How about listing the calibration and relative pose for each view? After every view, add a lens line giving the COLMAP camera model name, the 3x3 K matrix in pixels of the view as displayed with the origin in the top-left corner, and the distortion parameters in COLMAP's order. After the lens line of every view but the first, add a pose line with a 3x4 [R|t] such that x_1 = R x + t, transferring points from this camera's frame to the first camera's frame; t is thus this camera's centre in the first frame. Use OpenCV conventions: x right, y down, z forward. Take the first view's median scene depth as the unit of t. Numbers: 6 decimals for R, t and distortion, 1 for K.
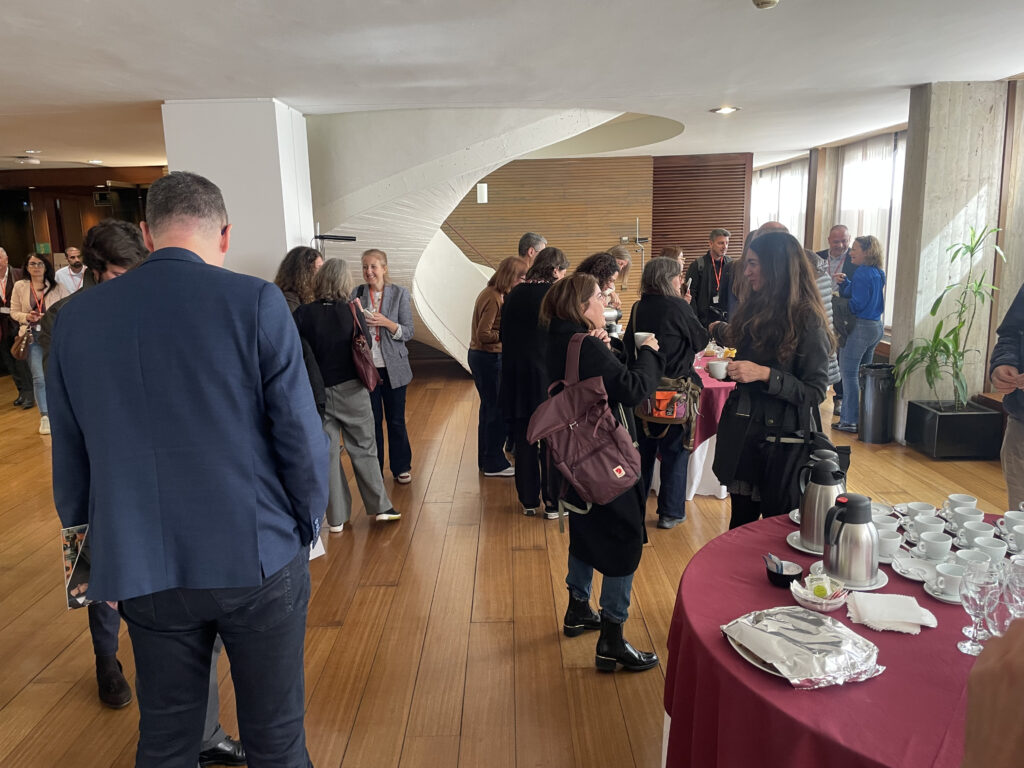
lens RADIAL K [[769.7, 0, 519.0], [0, 769.7, 374.8], [0, 0, 1]] dist [0.093478, -0.122259]
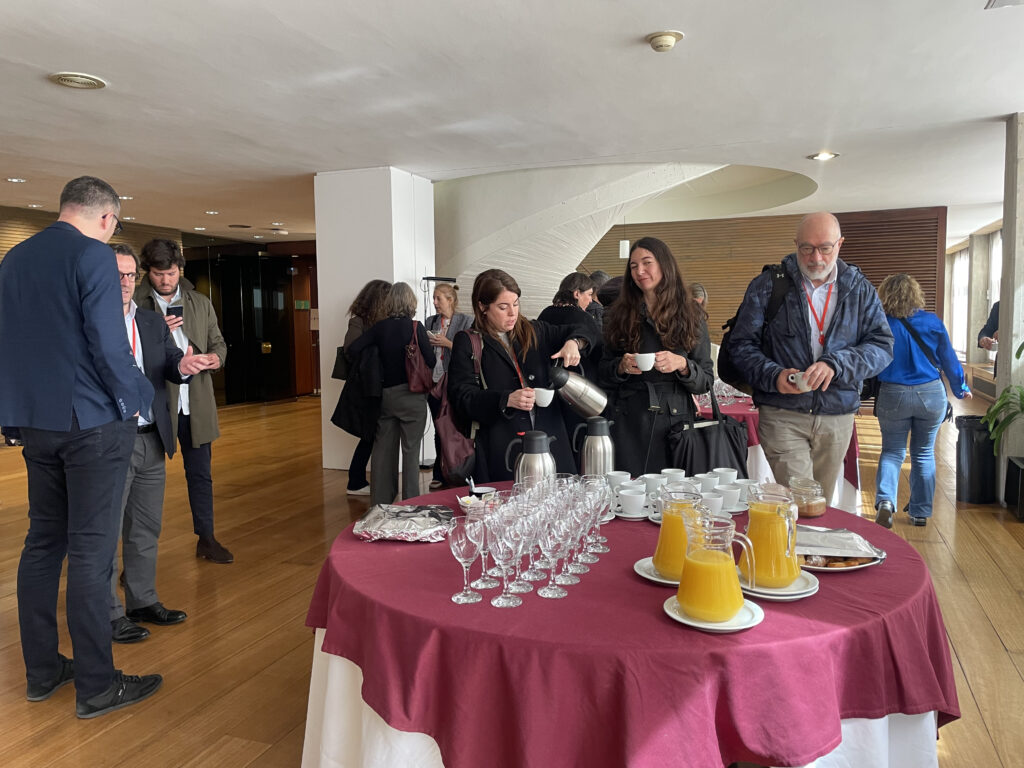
lens RADIAL K [[769.7, 0, 519.0], [0, 769.7, 374.8], [0, 0, 1]] dist [0.093478, -0.122259]
pose [[0.935524, 0.039092, -0.351093, 0.289766], [-0.074597, 0.993308, -0.088174, 0.063102], [0.345297, 0.108679, 0.932180, -0.044649]]
